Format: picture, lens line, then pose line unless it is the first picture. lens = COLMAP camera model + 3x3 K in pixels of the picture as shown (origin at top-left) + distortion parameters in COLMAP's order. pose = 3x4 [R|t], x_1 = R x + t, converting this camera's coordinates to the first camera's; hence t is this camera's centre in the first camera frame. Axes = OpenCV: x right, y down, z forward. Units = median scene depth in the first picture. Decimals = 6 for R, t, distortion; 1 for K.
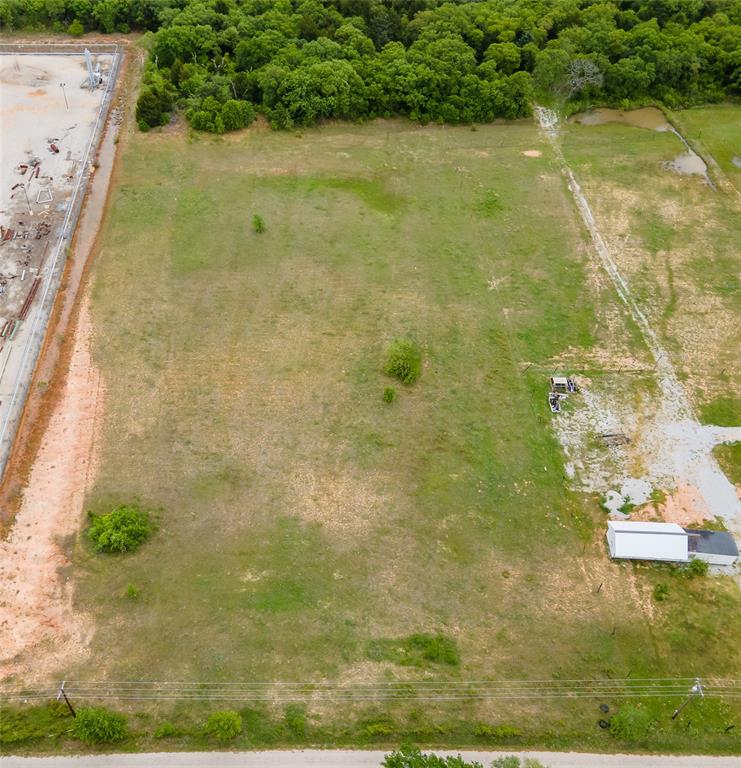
lens RADIAL K [[791.2, 0, 291.1], [0, 791.2, 405.8], [0, 0, 1]] dist [0.039391, 0.000000]
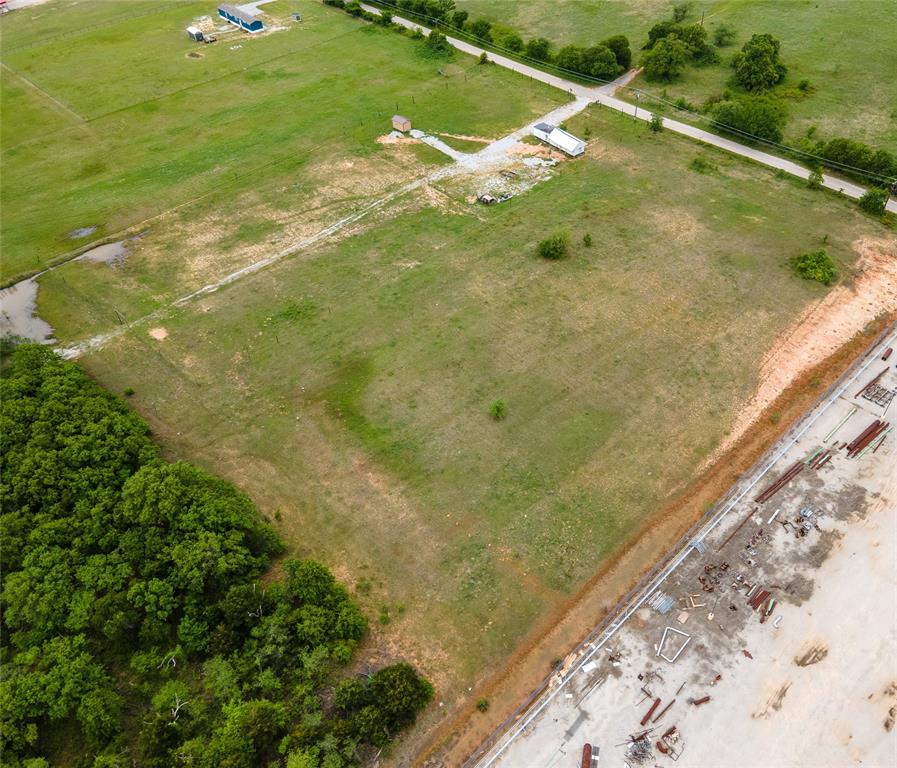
lens RADIAL K [[742.4, 0, 512.1], [0, 742.4, 385.0], [0, 0, 1]] dist [0.030348, 0.022226]
pose [[-0.700435, -0.502281, 0.507055, -0.522194], [0.525837, 0.117196, 0.842473, -1.057702], [-0.482582, 0.856726, 0.182030, 0.983914]]
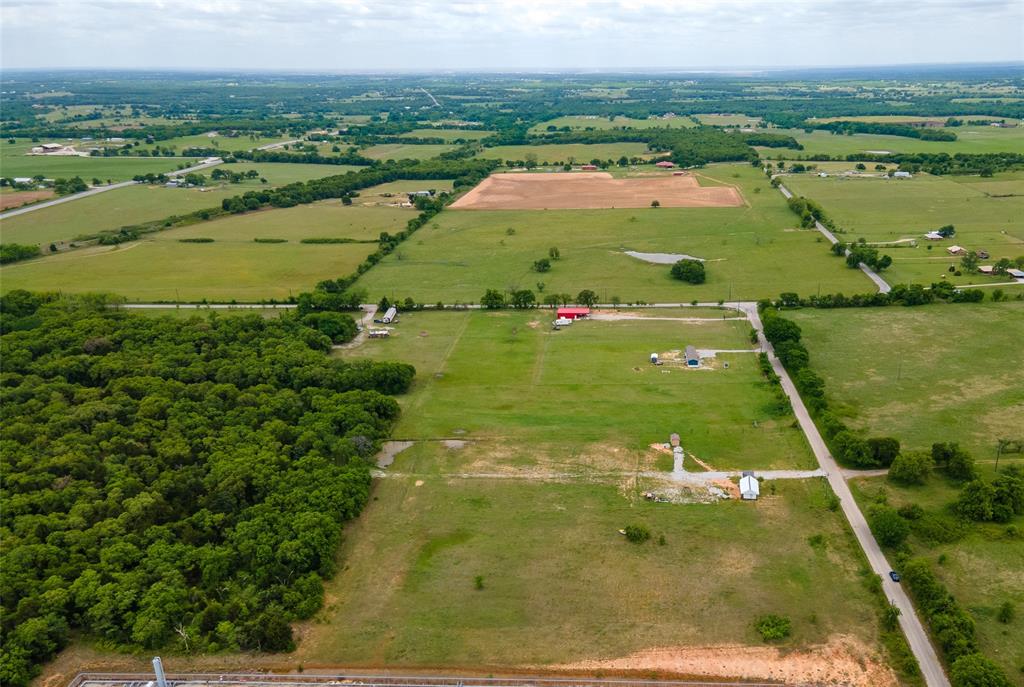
lens RADIAL K [[842.7, 0, 593.5], [0, 842.7, 450.1], [0, 0, 1]] dist [0.039409, 0.001740]
pose [[0.050898, -0.412028, 0.909749, -1.425569], [0.738674, 0.628596, 0.243366, -0.671091], [-0.672138, 0.659621, 0.336349, 0.318062]]
